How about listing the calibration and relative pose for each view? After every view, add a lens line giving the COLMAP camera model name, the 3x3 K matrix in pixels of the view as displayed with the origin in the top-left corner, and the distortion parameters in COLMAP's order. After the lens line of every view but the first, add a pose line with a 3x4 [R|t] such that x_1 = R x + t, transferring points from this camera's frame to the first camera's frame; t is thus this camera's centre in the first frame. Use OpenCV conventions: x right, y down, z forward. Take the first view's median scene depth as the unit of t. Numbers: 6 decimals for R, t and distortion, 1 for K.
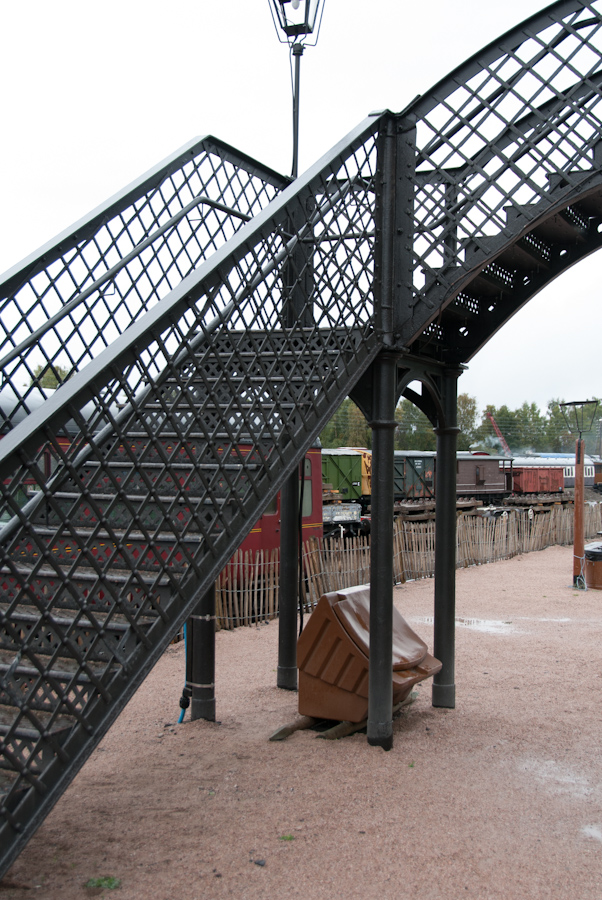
lens RADIAL K [[1059.1, 0, 301.0], [0, 1059.1, 450.0], [0, 0, 1]] dist [0.023641, -0.051784]
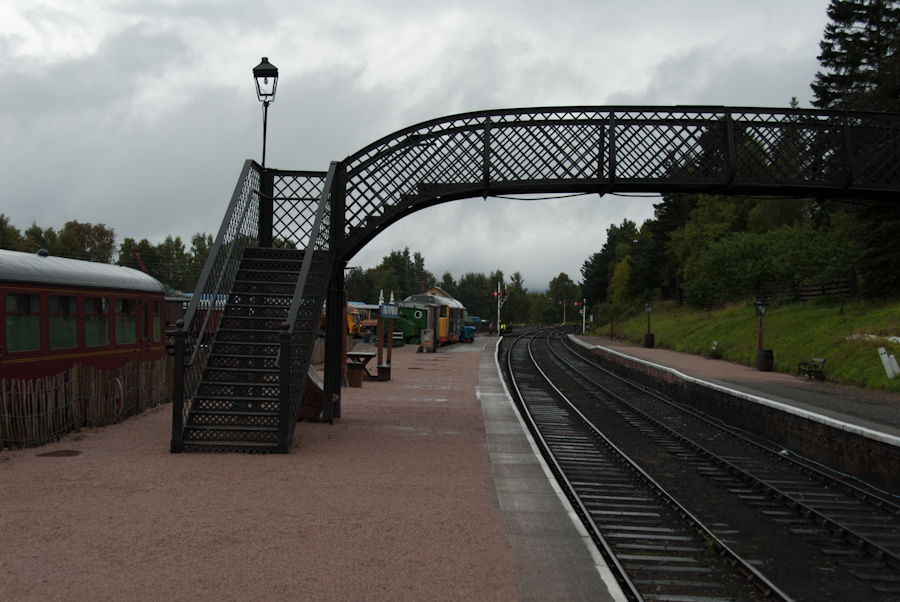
lens RADIAL K [[1246.4, 0, 450.0], [0, 1246.4, 301.0], [0, 0, 1]] dist [0.030210, -0.013024]
pose [[0.901949, 0.015328, 0.431569, -0.920324], [-0.019447, 0.999798, 0.005132, -0.019311], [-0.431403, -0.013021, 0.902065, -1.707326]]
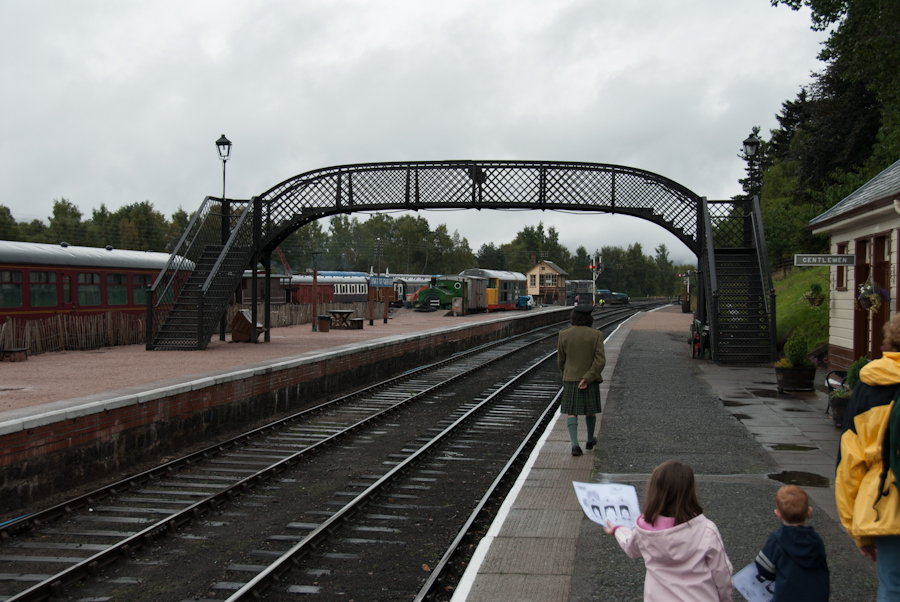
lens RADIAL K [[1284.1, 0, 450.0], [0, 1284.1, 301.0], [0, 0, 1]] dist [0.211385, -0.006018]
pose [[0.950181, -0.004254, 0.311668, -0.819470], [-0.004101, 0.999650, 0.026147, -0.032784], [-0.311670, -0.026123, 0.949831, -4.313596]]
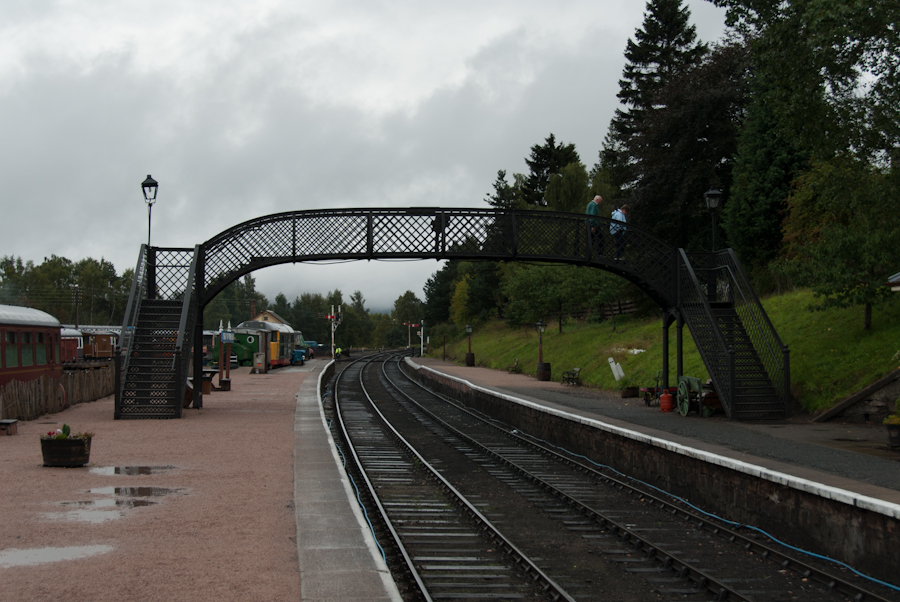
lens RADIAL K [[1416.3, 0, 429.8], [0, 1416.3, 302.4], [0, 0, 1]] dist [0.007179, -0.008793]
pose [[0.853730, 0.005392, 0.520687, -1.909079], [-0.000244, 0.999950, -0.009954, -0.056260], [-0.520715, 0.008371, 0.853689, -3.889338]]
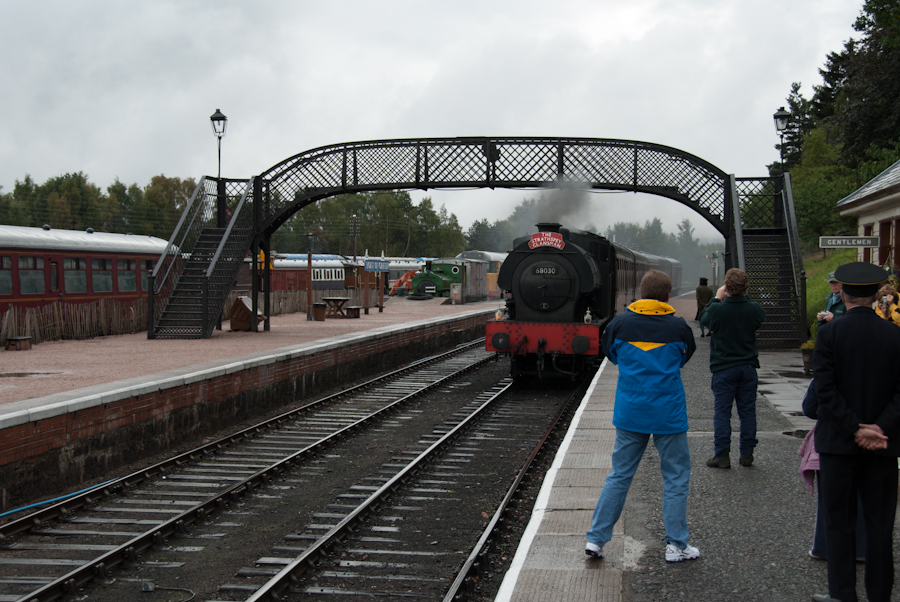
lens RADIAL K [[1537.3, 0, 450.0], [0, 1537.3, 301.0], [0, 0, 1]] dist [0.314784, 0.188261]
pose [[0.946435, -0.011915, 0.322674, -1.147722], [0.000906, 0.999413, 0.034246, -0.041315], [-0.322893, -0.032119, 0.945890, -4.928957]]
